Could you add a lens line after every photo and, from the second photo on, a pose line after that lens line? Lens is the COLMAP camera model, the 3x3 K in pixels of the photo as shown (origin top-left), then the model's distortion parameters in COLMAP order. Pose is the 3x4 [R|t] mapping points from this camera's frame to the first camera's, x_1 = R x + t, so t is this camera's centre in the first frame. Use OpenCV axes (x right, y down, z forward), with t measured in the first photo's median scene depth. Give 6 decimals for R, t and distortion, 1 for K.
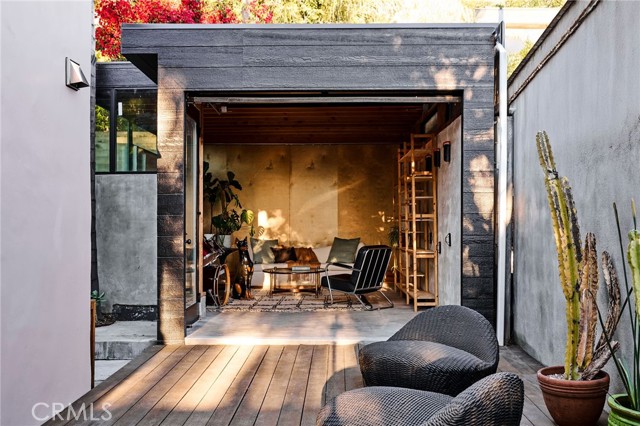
lens RADIAL K [[681.3, 0, 320.2], [0, 681.3, 212.7], [0, 0, 1]] dist [-0.008251, 0.000000]
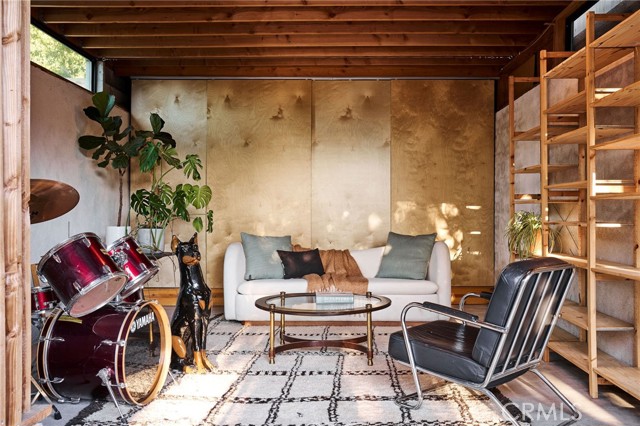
lens RADIAL K [[608.2, 0, 319.7], [0, 608.2, 212.8], [0, 0, 1]] dist [0.015213, 0.000000]
pose [[0.999212, -0.001408, -0.039676, -0.016256], [0.001590, 0.999988, 0.004560, 0.016682], [0.039669, -0.004620, 0.999202, 0.463507]]
